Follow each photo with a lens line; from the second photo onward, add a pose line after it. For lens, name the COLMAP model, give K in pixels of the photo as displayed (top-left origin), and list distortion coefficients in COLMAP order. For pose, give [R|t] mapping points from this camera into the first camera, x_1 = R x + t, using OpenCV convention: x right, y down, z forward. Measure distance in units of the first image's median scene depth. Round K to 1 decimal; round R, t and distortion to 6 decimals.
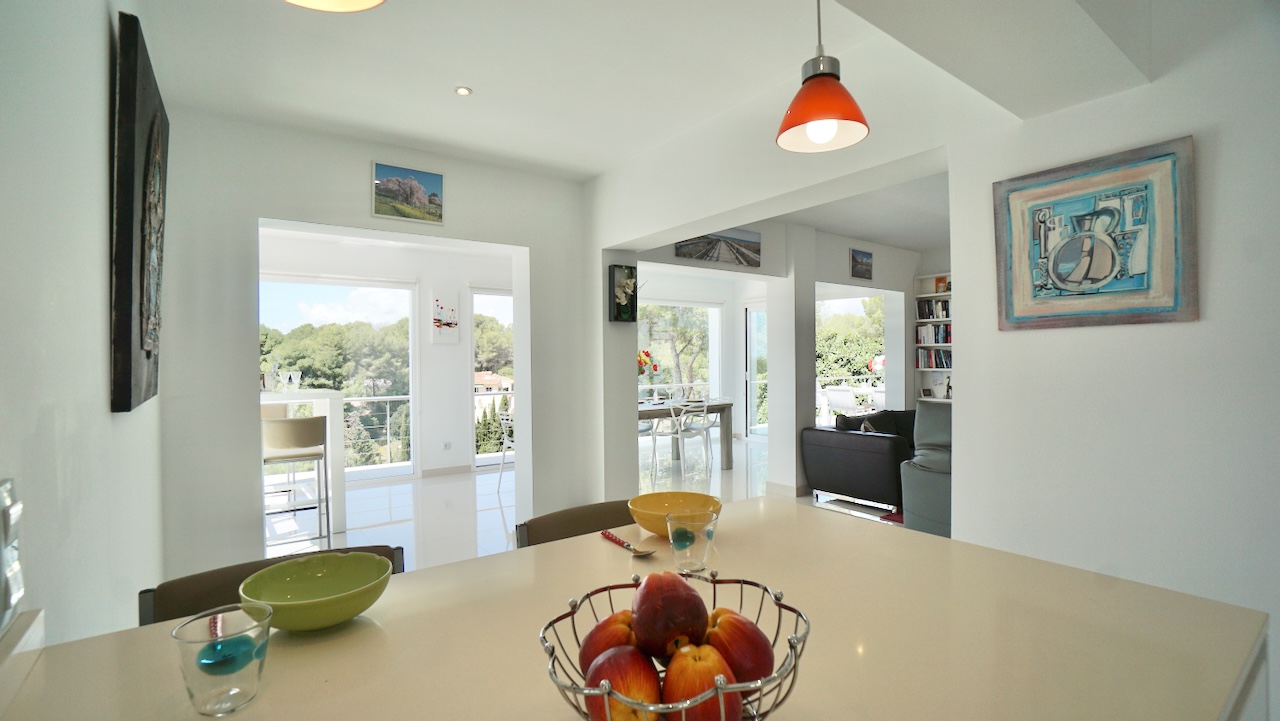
lens RADIAL K [[580.7, 0, 629.3], [0, 580.7, 363.0], [0, 0, 1]] dist [-0.062985, 0.026002]
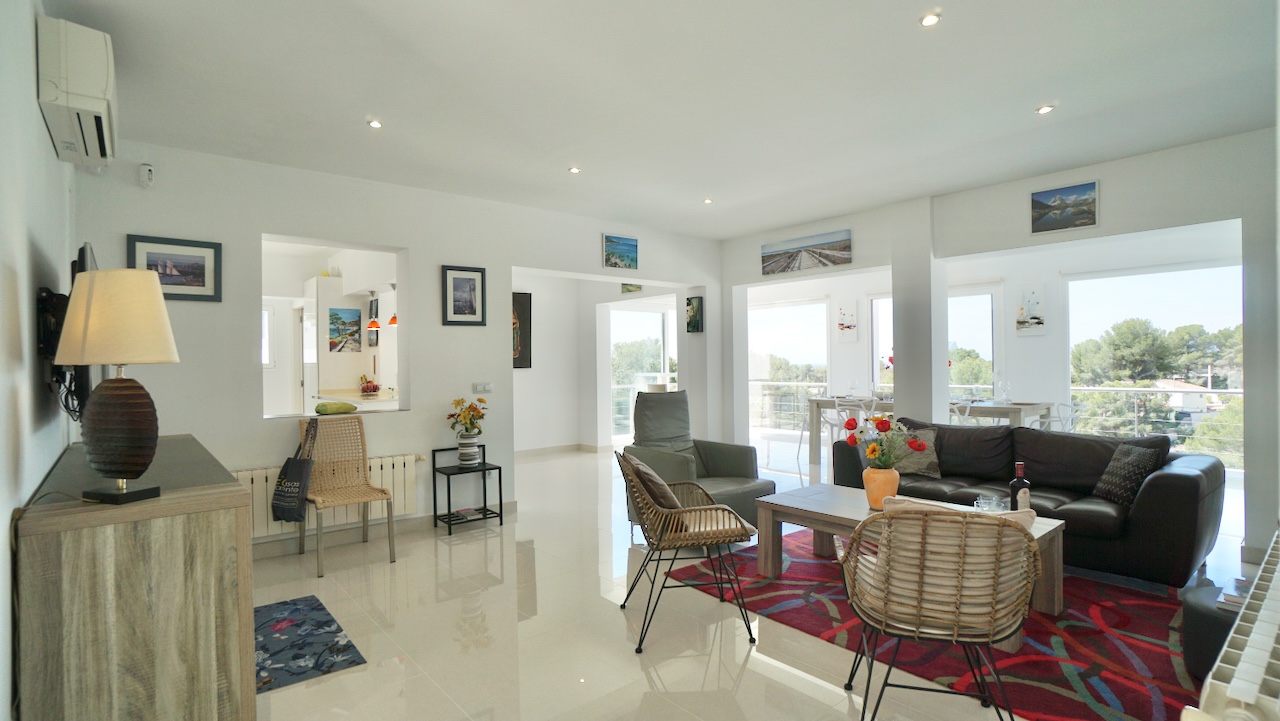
lens RADIAL K [[611.3, 0, 630.9], [0, 611.3, 362.5], [0, 0, 1]] dist [-0.050657, 0.022231]
pose [[0.073267, 0.006165, -0.997293, 0.978328], [0.006621, 0.999956, 0.006668, -0.001040], [0.997290, -0.007092, 0.073223, 0.420099]]
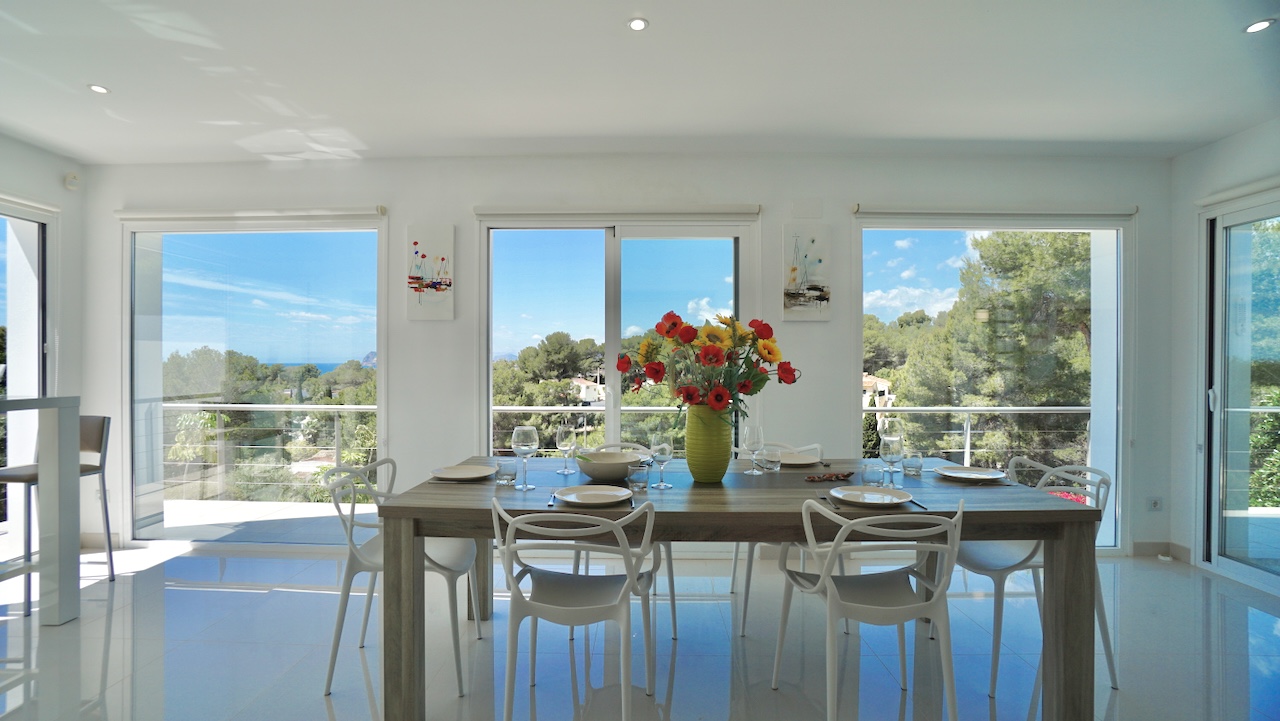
lens RADIAL K [[569.3, 0, 629.7], [0, 569.3, 363.5], [0, 0, 1]] dist [-0.064912, 0.024621]
pose [[0.794821, 0.012912, -0.606706, 0.163537], [-0.012518, 0.999910, 0.004881, 0.003035], [0.606714, 0.003715, 0.794911, 0.677968]]
